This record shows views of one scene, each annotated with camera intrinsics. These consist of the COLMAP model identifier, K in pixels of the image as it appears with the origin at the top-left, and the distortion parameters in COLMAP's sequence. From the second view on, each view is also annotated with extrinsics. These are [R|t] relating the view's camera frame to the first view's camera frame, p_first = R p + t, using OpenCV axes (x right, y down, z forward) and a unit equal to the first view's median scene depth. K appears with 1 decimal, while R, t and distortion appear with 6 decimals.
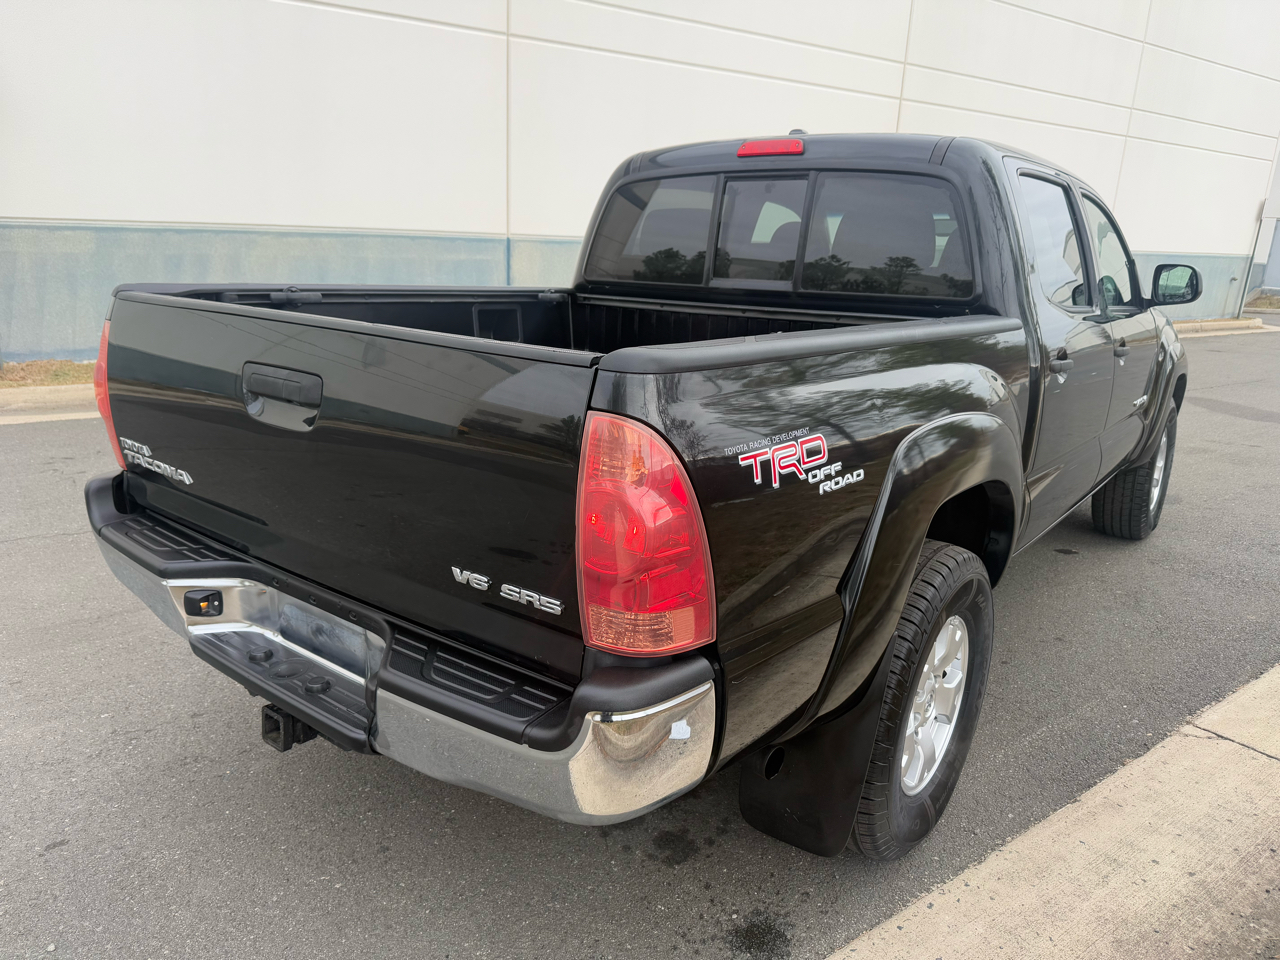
lens RADIAL K [[903.5, 0, 634.7], [0, 903.5, 482.7], [0, 0, 1]] dist [0.010165, -0.011126]
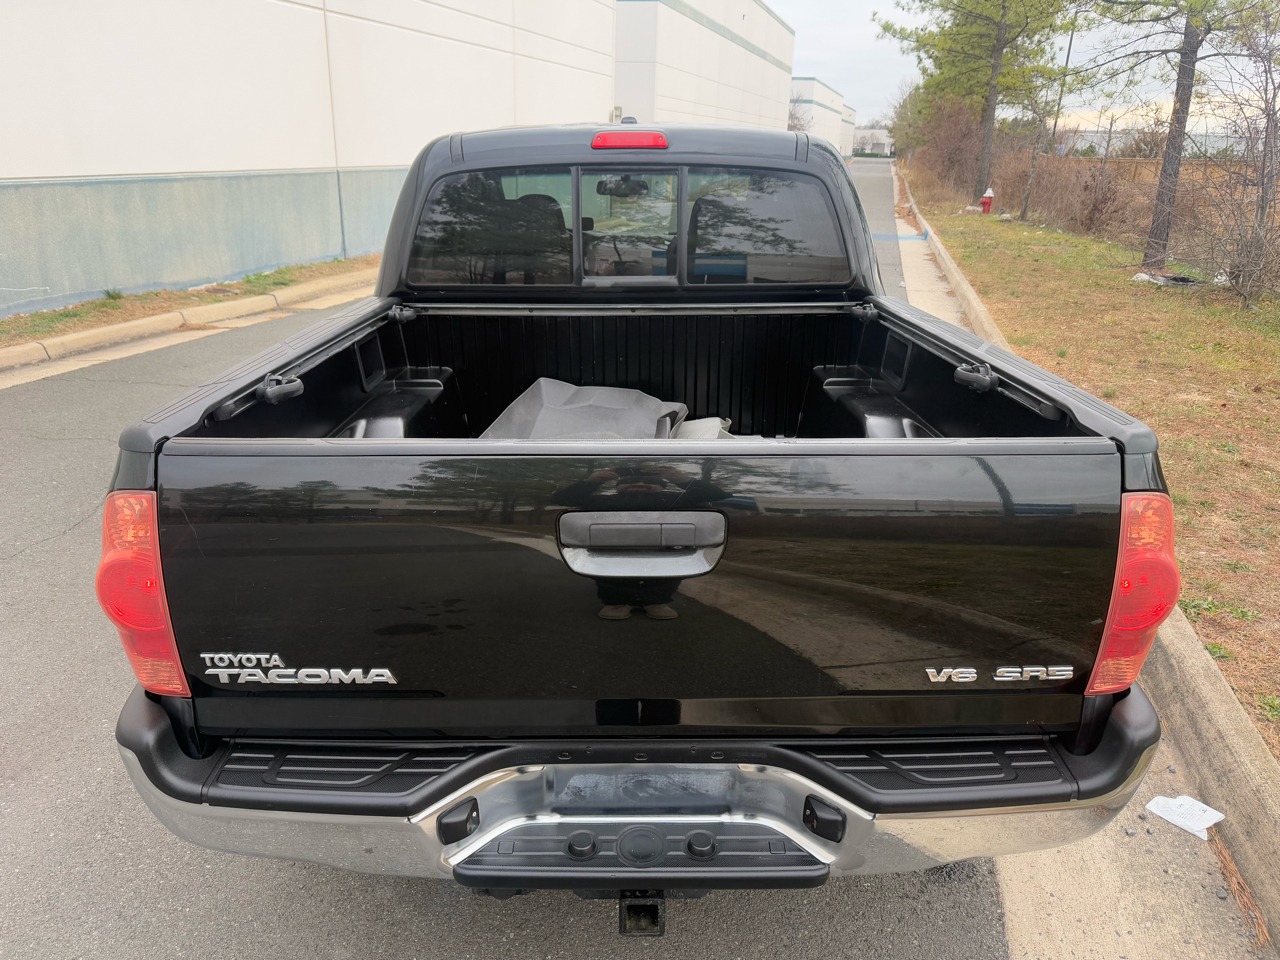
lens RADIAL K [[903.5, 0, 628.4], [0, 903.5, 479.1], [0, 0, 1]] dist [0.010165, -0.011126]
pose [[0.782419, -0.237067, 0.575864, -0.728771], [0.181425, 0.971369, 0.153387, -0.237624], [-0.595739, -0.015537, 0.803028, 0.300477]]
